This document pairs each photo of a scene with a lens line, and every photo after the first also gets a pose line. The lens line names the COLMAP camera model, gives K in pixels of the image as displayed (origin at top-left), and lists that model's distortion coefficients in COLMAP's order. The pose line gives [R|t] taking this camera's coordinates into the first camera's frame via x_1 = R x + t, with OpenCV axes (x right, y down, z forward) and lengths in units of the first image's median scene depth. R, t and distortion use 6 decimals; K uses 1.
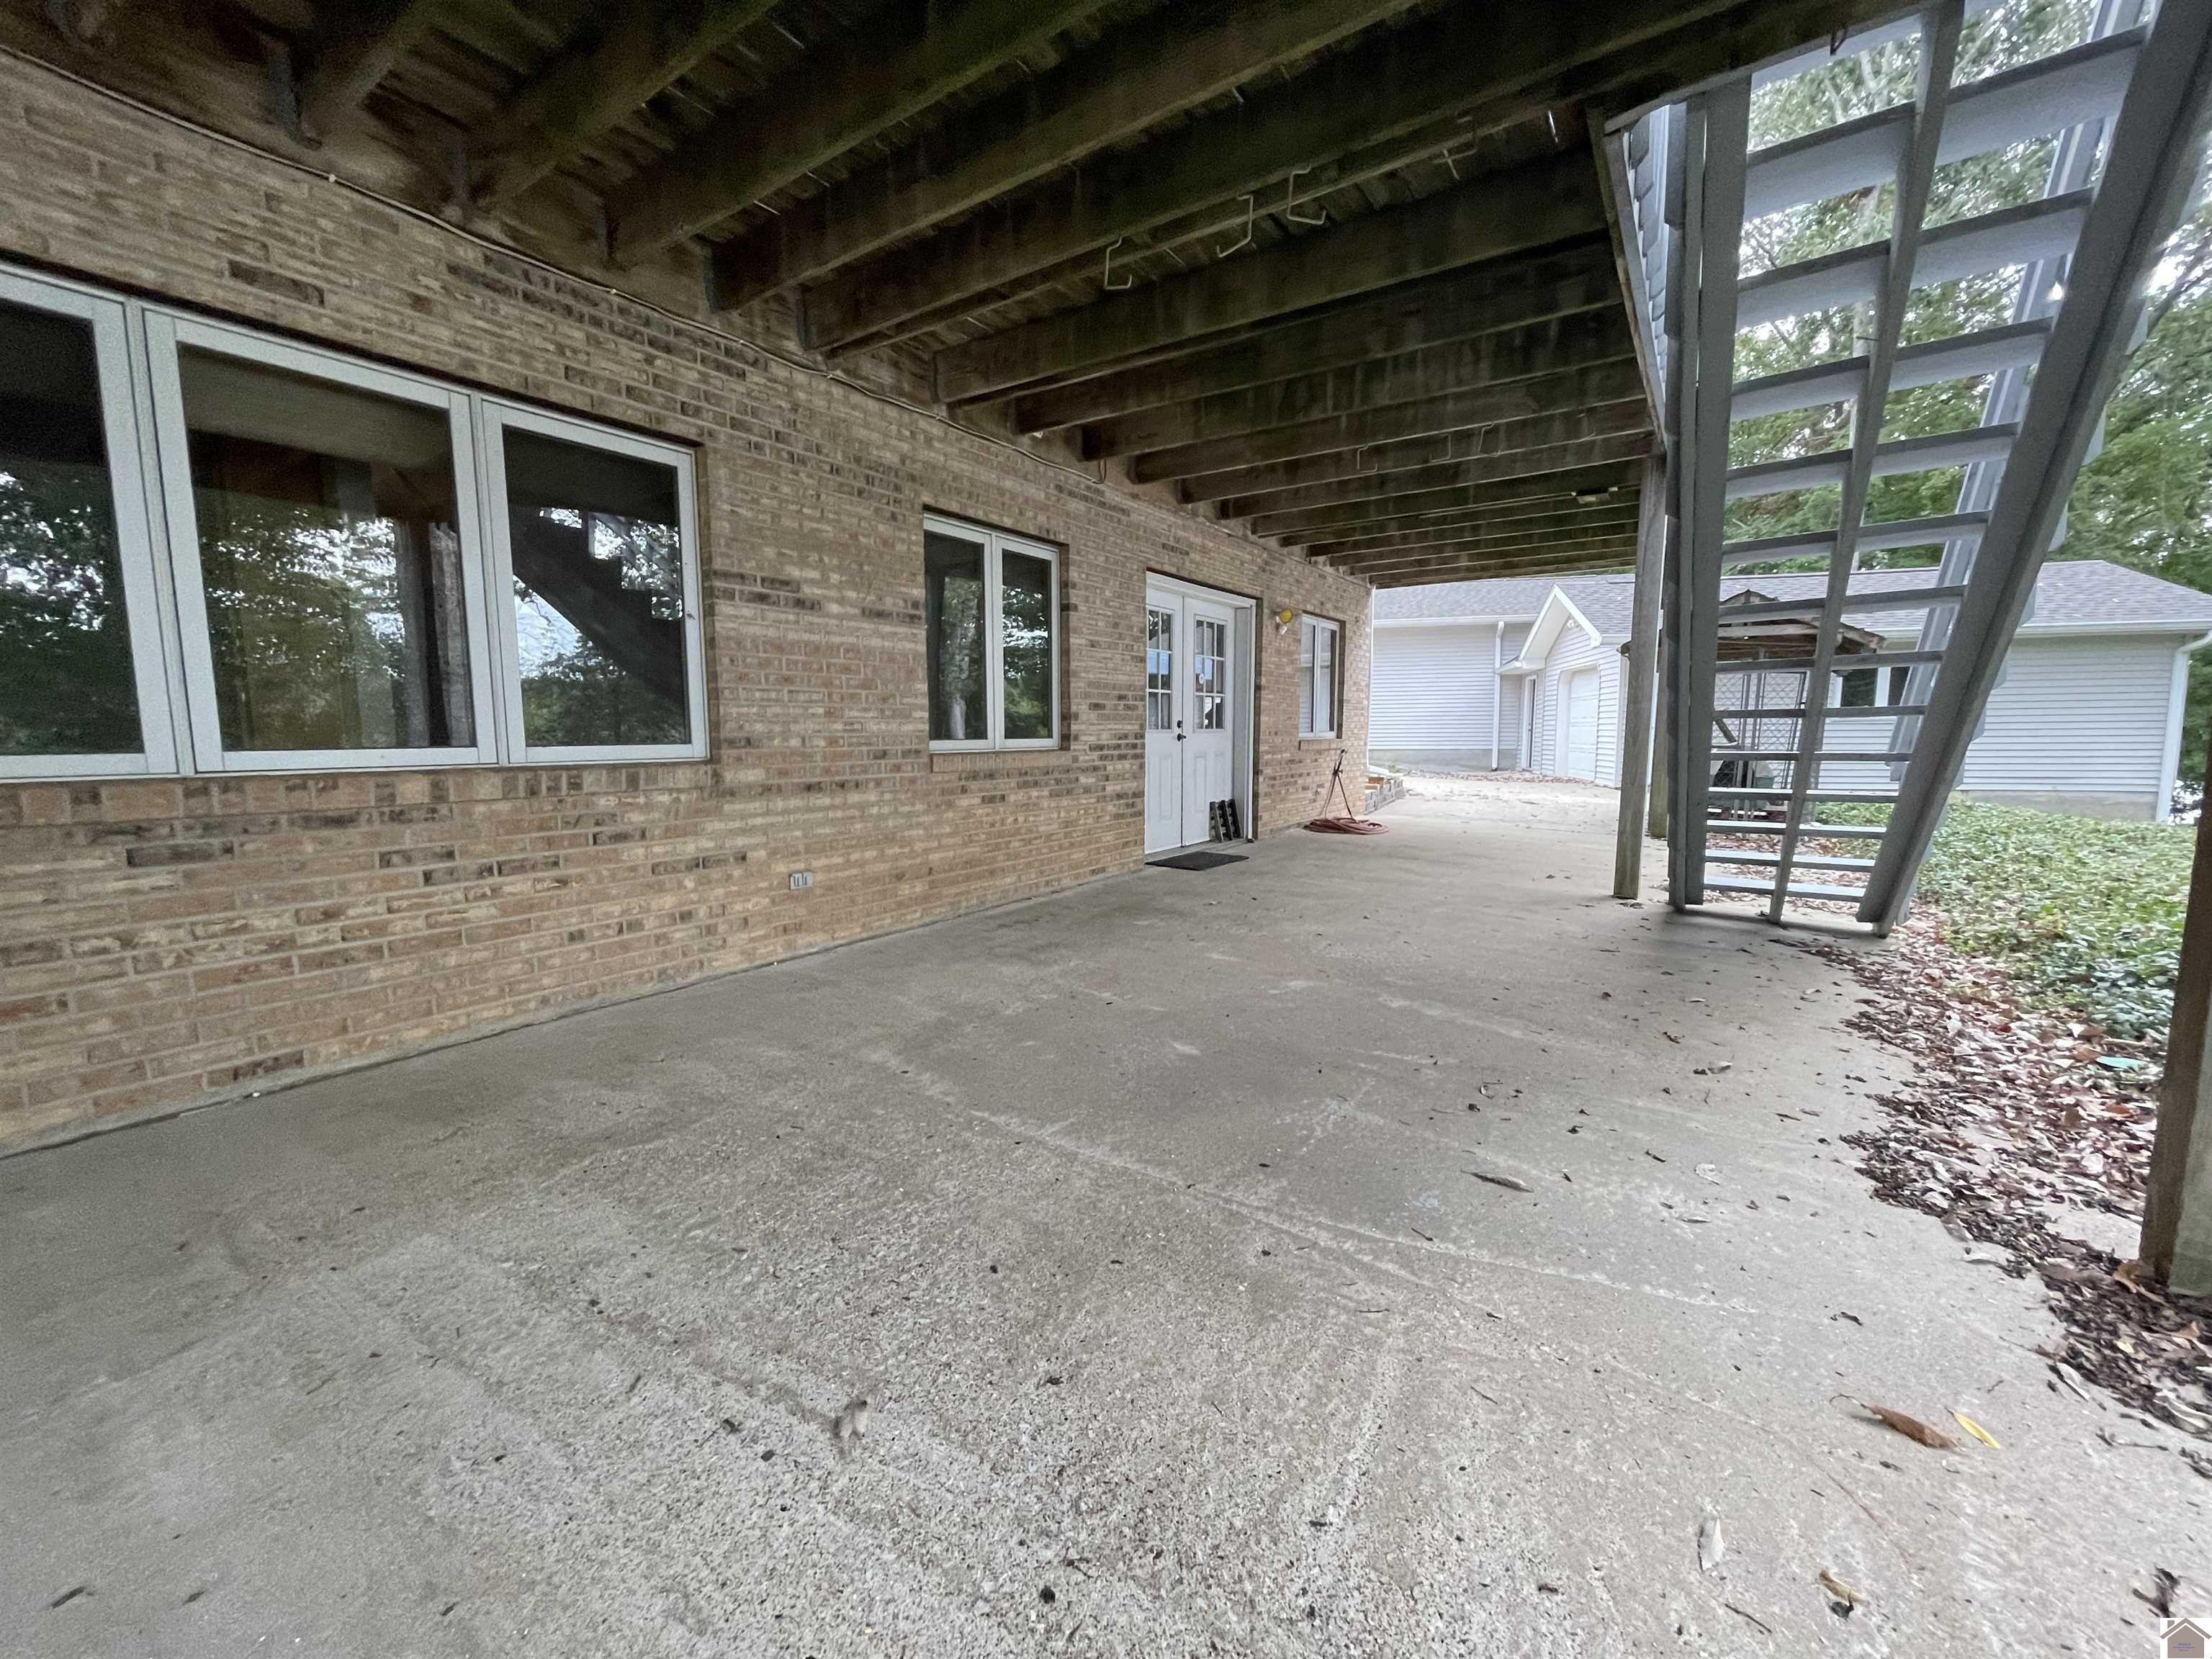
lens RADIAL K [[888.3, 0, 1104.9], [0, 888.3, 831.8], [0, 0, 1]] dist [-0.000509, -0.000042]
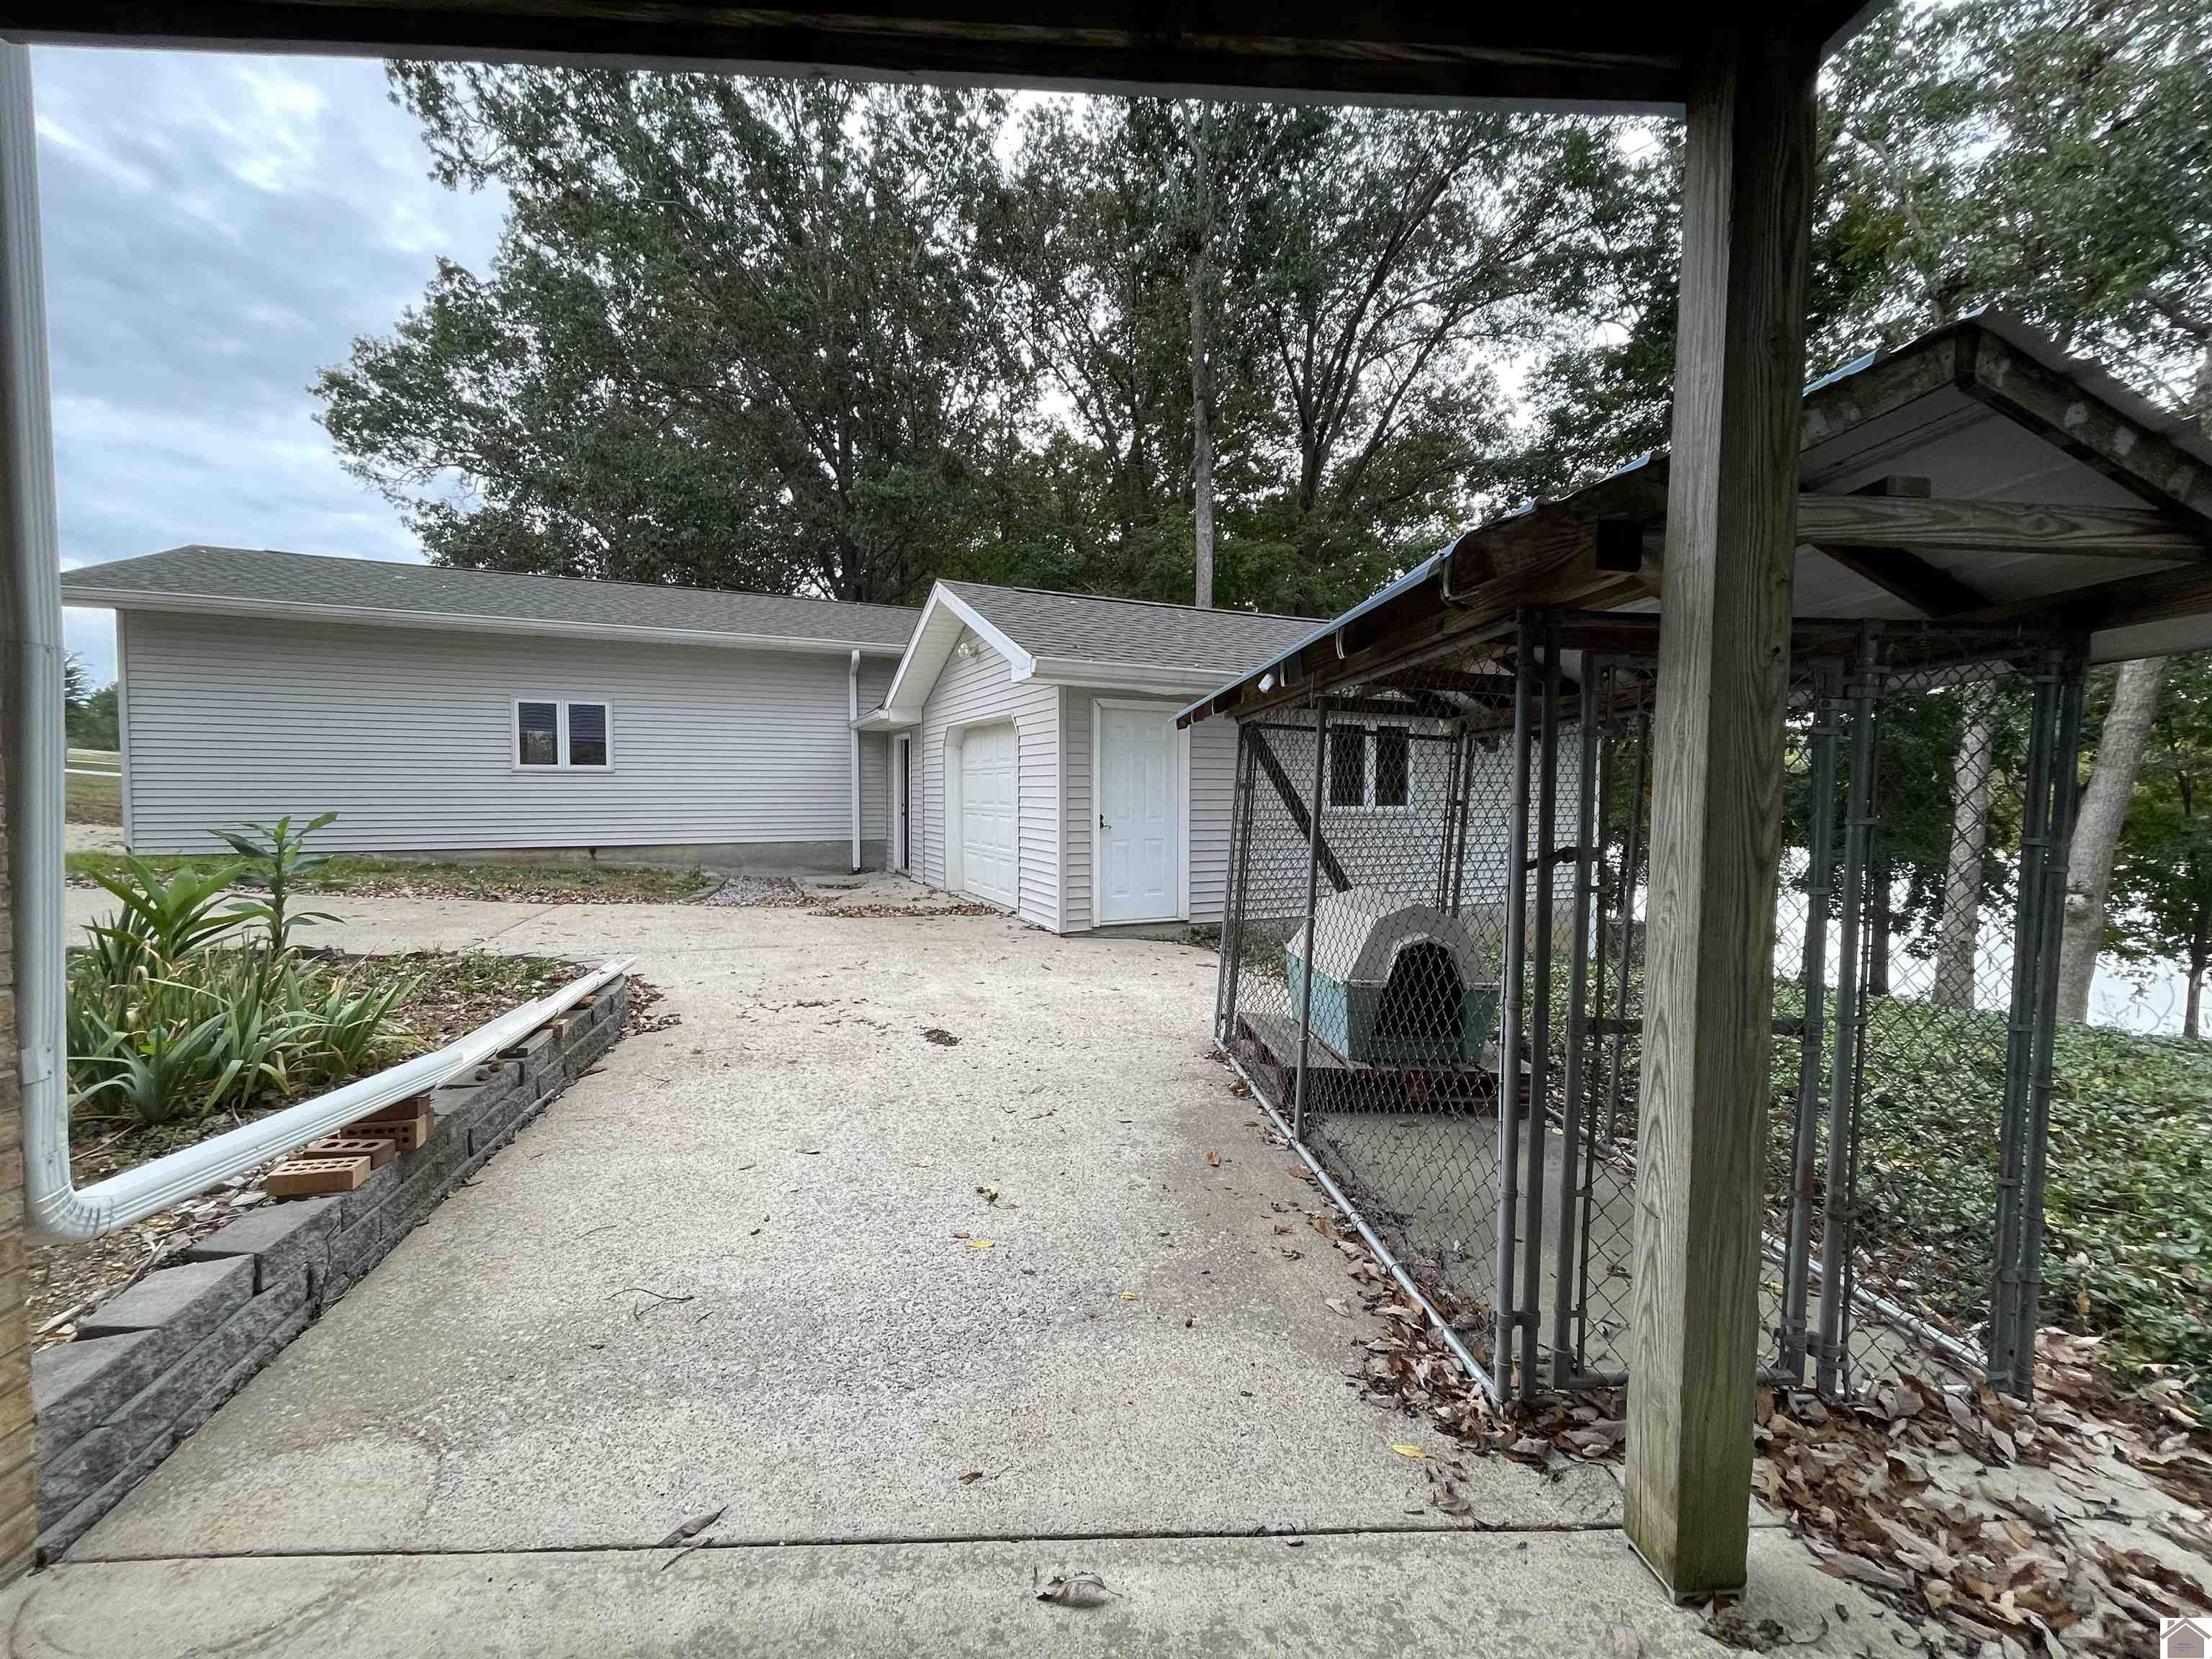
lens RADIAL K [[888.3, 0, 1101.9], [0, 888.3, 842.5], [0, 0, 1]] dist [-0.000509, -0.000042]
pose [[0.772535, -0.021676, 0.634602, 0.172485], [0.062129, 0.997202, -0.041572, -0.058035], [-0.631926, 0.071543, 0.771720, 0.401504]]
